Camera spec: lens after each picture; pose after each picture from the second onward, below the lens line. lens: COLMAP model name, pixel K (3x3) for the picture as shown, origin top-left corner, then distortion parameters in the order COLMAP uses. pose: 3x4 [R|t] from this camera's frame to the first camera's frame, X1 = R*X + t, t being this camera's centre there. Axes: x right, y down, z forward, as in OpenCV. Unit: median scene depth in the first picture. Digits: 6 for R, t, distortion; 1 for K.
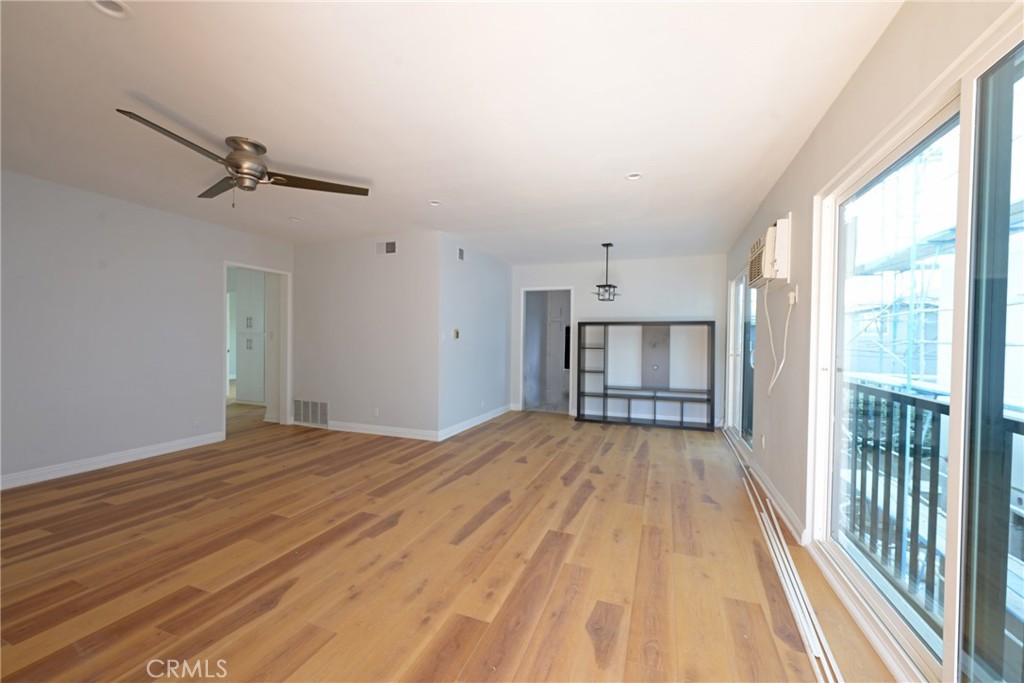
lens RADIAL K [[403.0, 0, 509.4], [0, 403.0, 343.5], [0, 0, 1]] dist [0.000873, 0.000019]
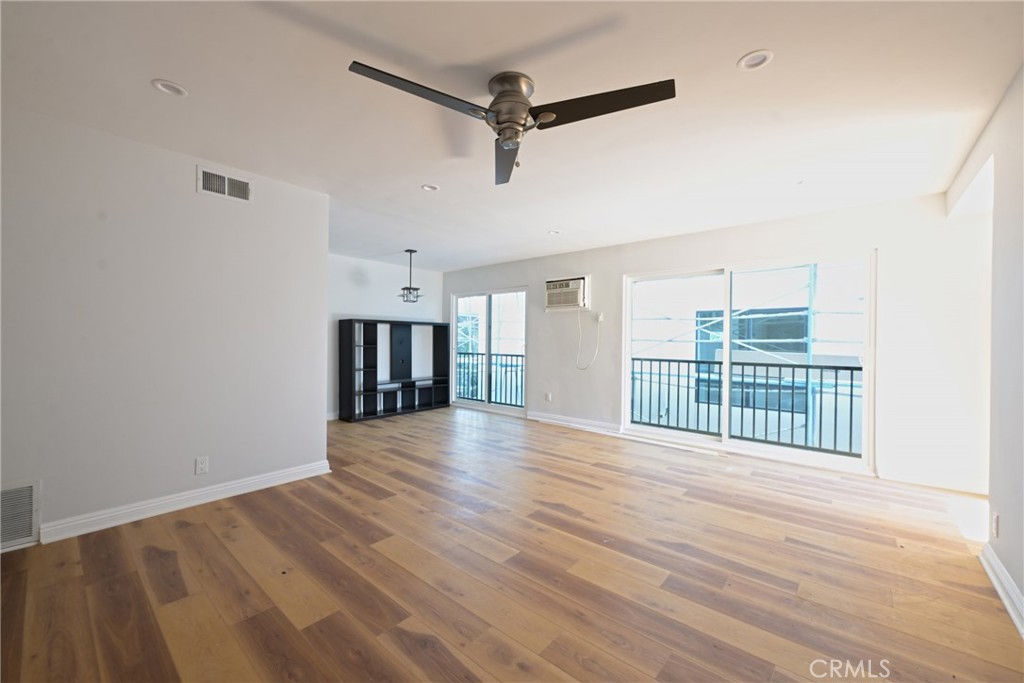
lens RADIAL K [[403.0, 0, 509.4], [0, 403.0, 343.5], [0, 0, 1]] dist [0.000873, 0.000019]
pose [[0.335201, -0.016212, 0.942007, -1.182116], [0.002942, 0.999865, 0.016161, -0.018370], [-0.942142, -0.002646, 0.335203, 0.645313]]
